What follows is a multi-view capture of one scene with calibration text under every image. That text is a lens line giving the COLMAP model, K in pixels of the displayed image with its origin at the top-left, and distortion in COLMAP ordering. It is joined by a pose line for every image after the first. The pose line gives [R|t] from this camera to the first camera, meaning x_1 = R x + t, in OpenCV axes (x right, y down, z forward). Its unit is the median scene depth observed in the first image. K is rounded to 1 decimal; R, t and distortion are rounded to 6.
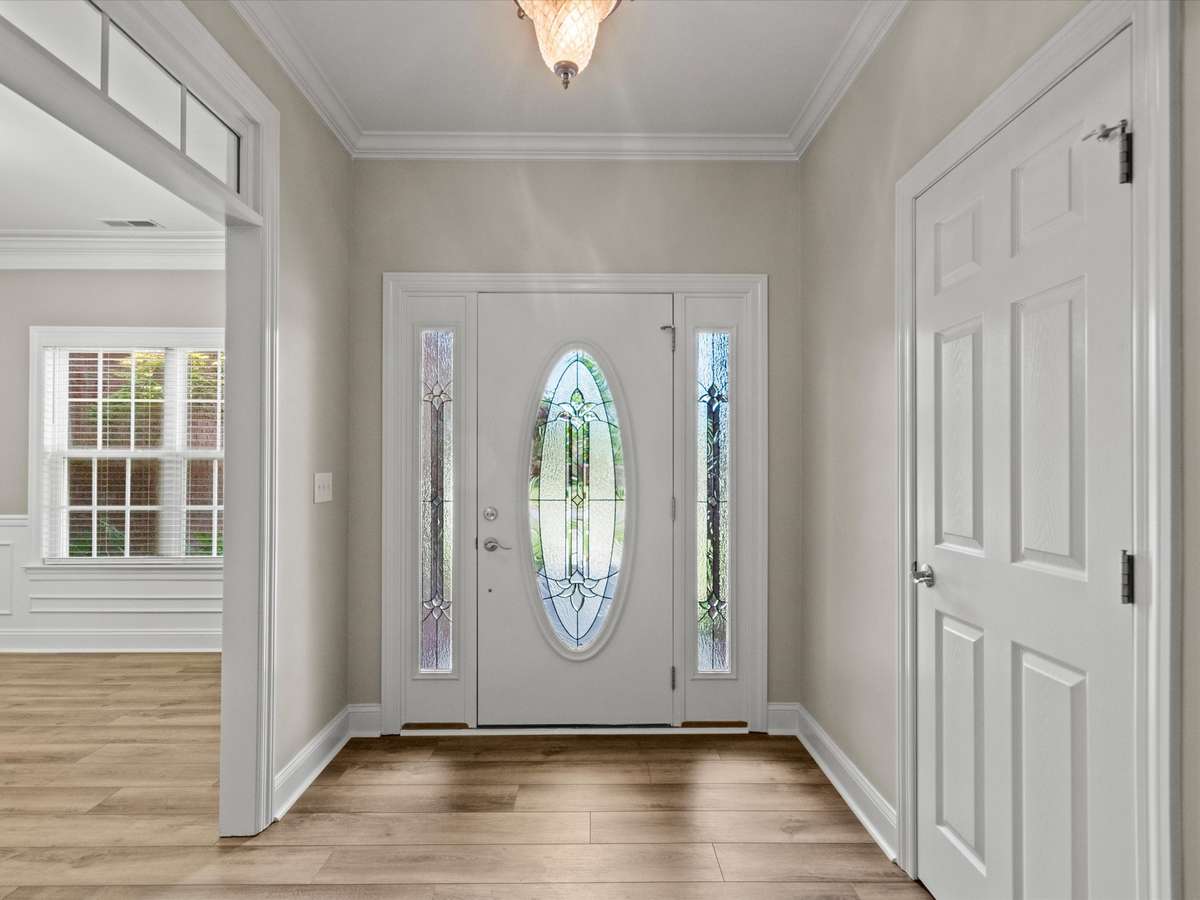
lens RADIAL K [[640.1, 0, 604.4], [0, 640.1, 457.7], [0, 0, 1]] dist [0.001567, -0.000477]
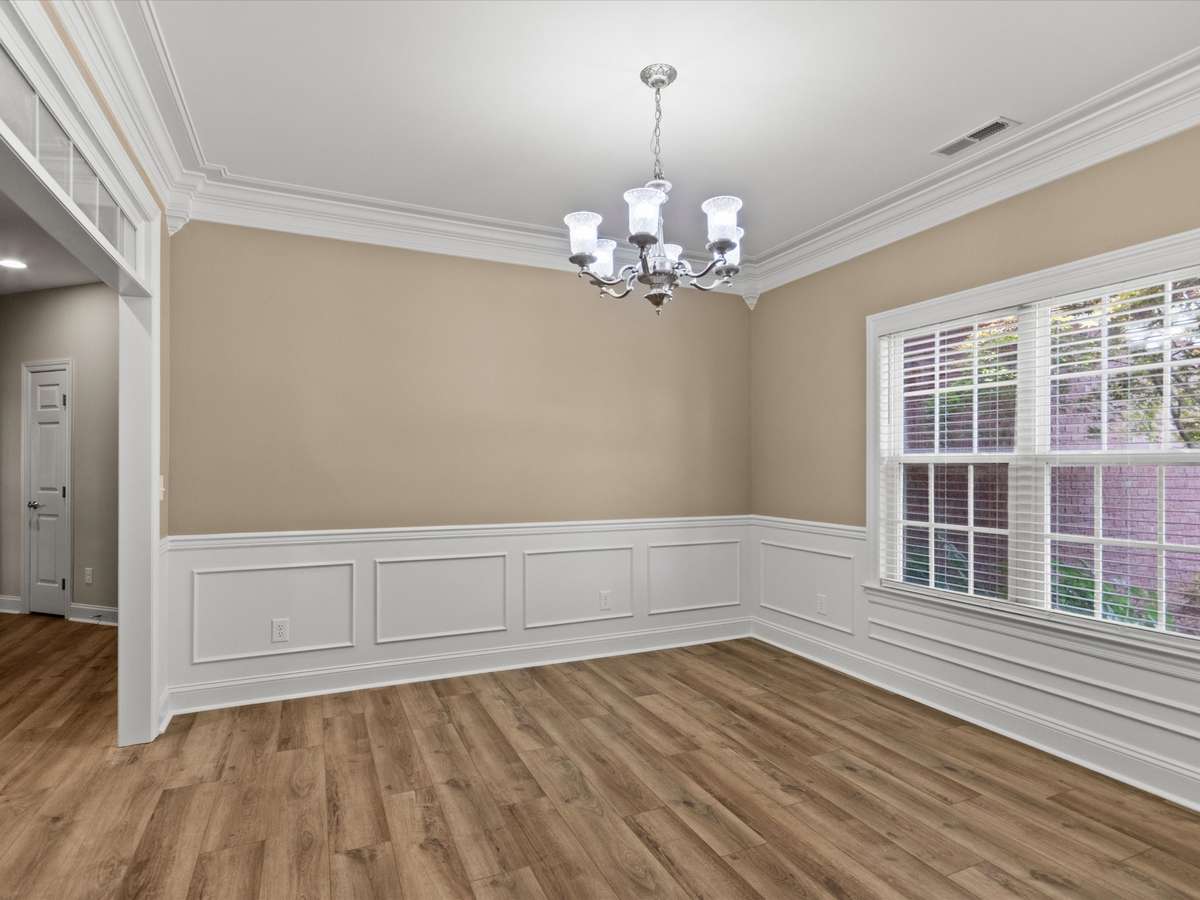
lens RADIAL K [[646.8, 0, 600.8], [0, 646.8, 464.7], [0, 0, 1]] dist [0.008691, 0.000409]
pose [[0.411578, -0.004089, -0.911366, -0.227402], [0.006556, 0.999977, -0.001526, 0.000640], [0.911351, -0.005347, 0.411595, 0.289999]]
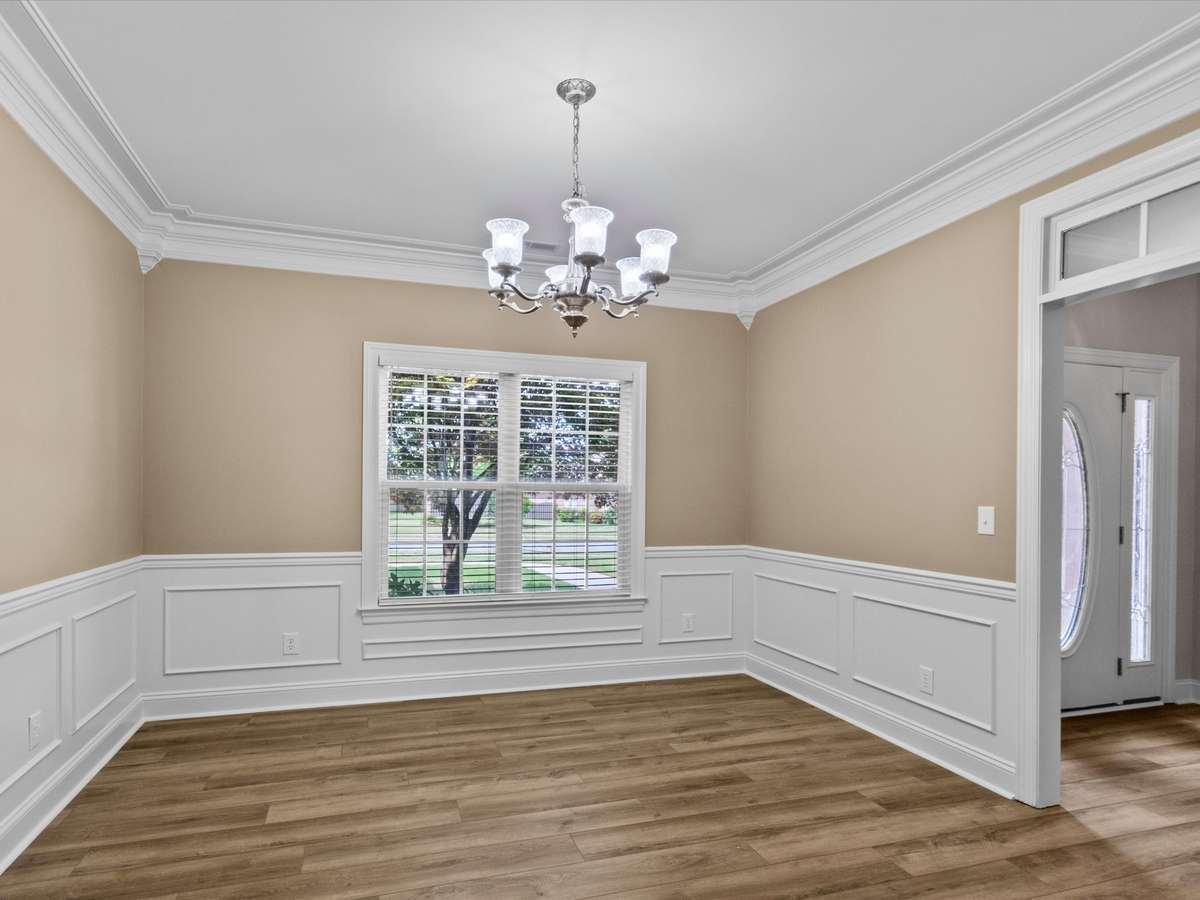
lens RADIAL K [[659.2, 0, 576.4], [0, 659.2, 493.0], [0, 0, 1]] dist [0.004684, 0.001229]
pose [[0.957800, 0.008124, 0.287322, -0.874486], [-0.010479, 0.999923, 0.006658, -0.001837], [-0.287246, -0.009388, 0.957811, 0.028549]]
